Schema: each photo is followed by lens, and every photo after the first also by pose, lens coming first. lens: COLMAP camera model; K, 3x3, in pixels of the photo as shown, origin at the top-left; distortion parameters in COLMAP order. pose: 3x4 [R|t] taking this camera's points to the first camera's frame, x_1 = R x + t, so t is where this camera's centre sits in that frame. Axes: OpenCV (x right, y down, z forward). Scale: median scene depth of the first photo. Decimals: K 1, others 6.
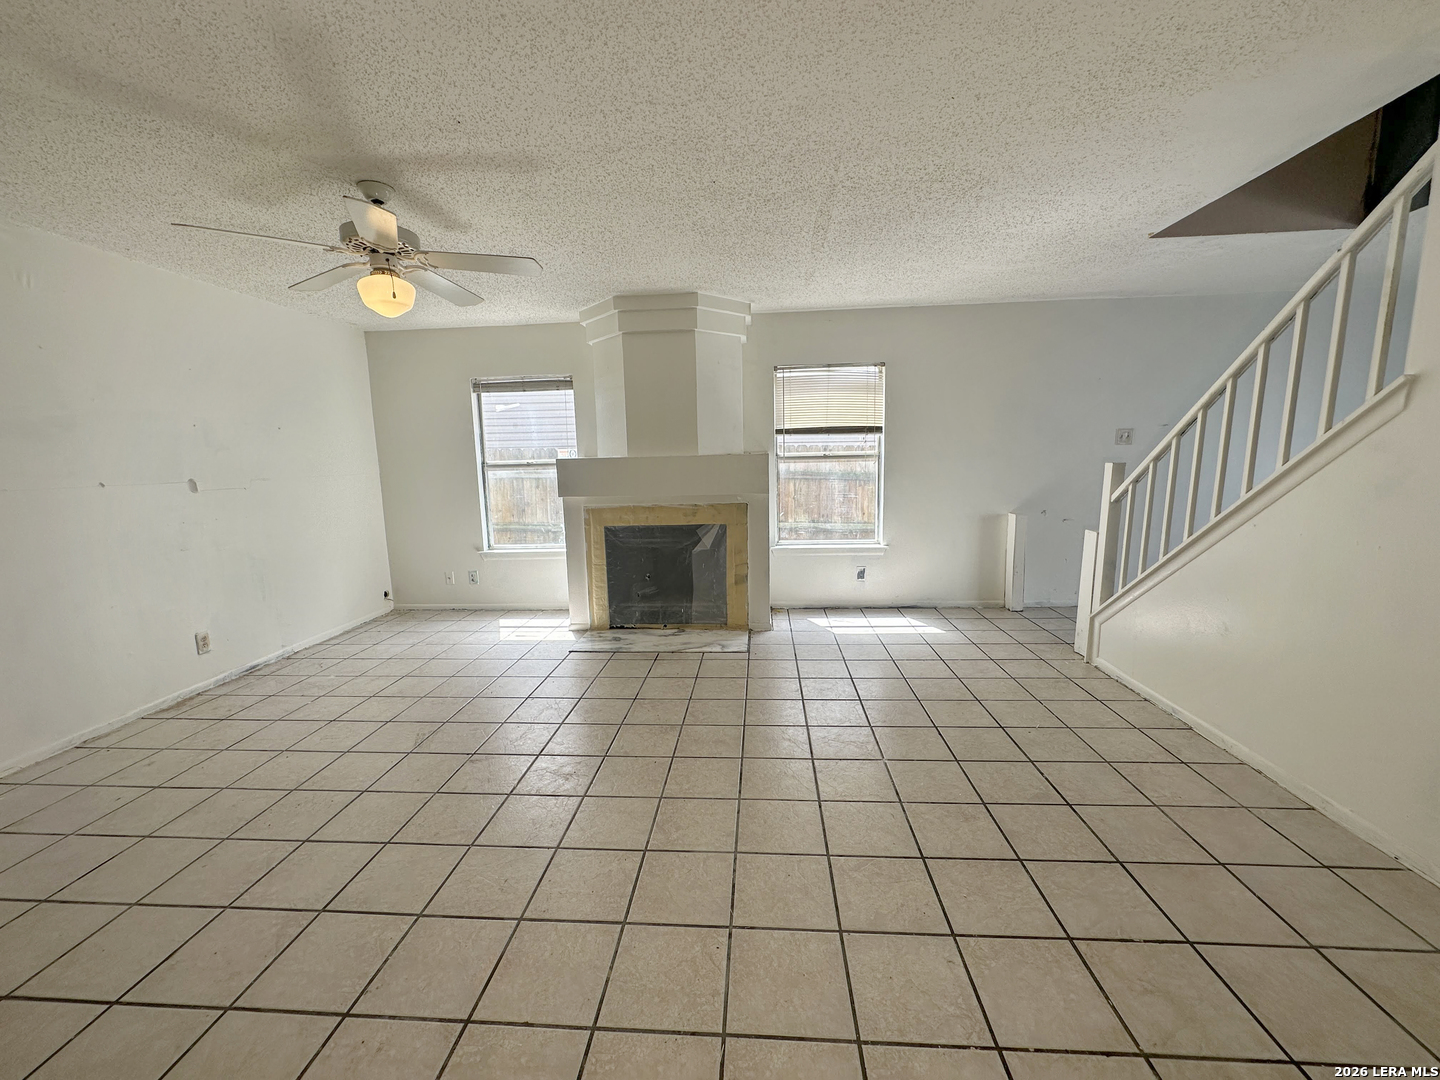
lens RADIAL K [[578.1, 0, 714.4], [0, 578.1, 546.6], [0, 0, 1]] dist [-0.000879, 0.001098]
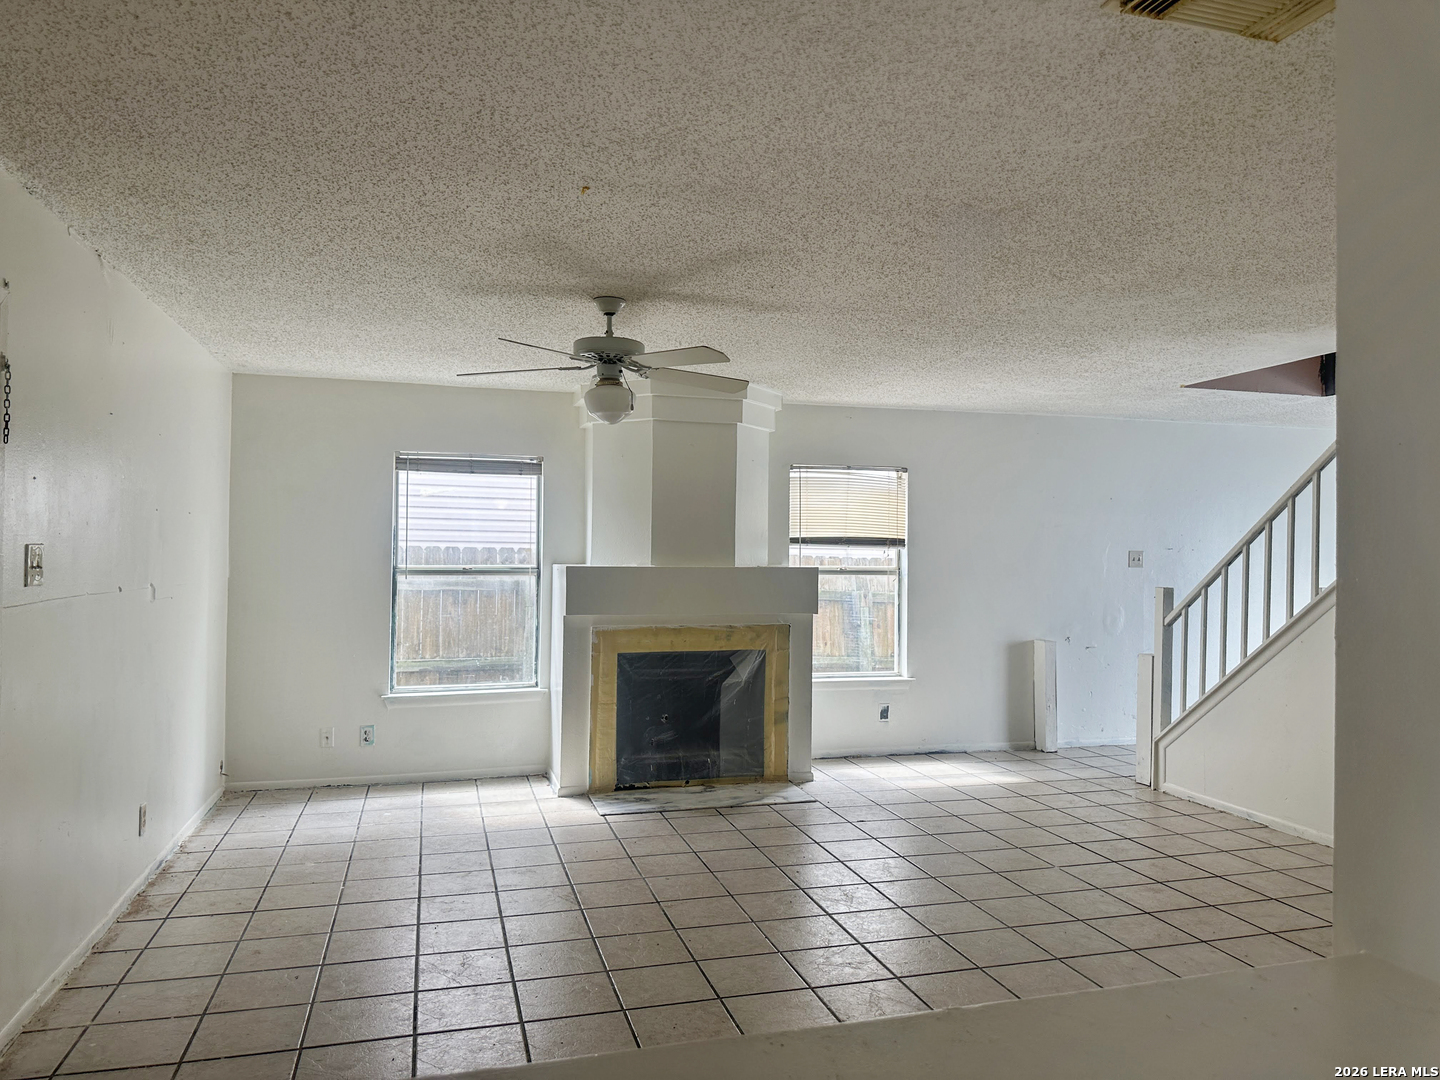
lens RADIAL K [[1023.7, 0, 723.6], [0, 1023.7, 533.7], [0, 0, 1]] dist [0.042371, -0.024160]
pose [[0.936671, 0.038589, 0.348079, -0.540450], [0.023913, 0.984544, -0.173497, 0.049135], [-0.349394, 0.170833, 0.921271, -0.352399]]
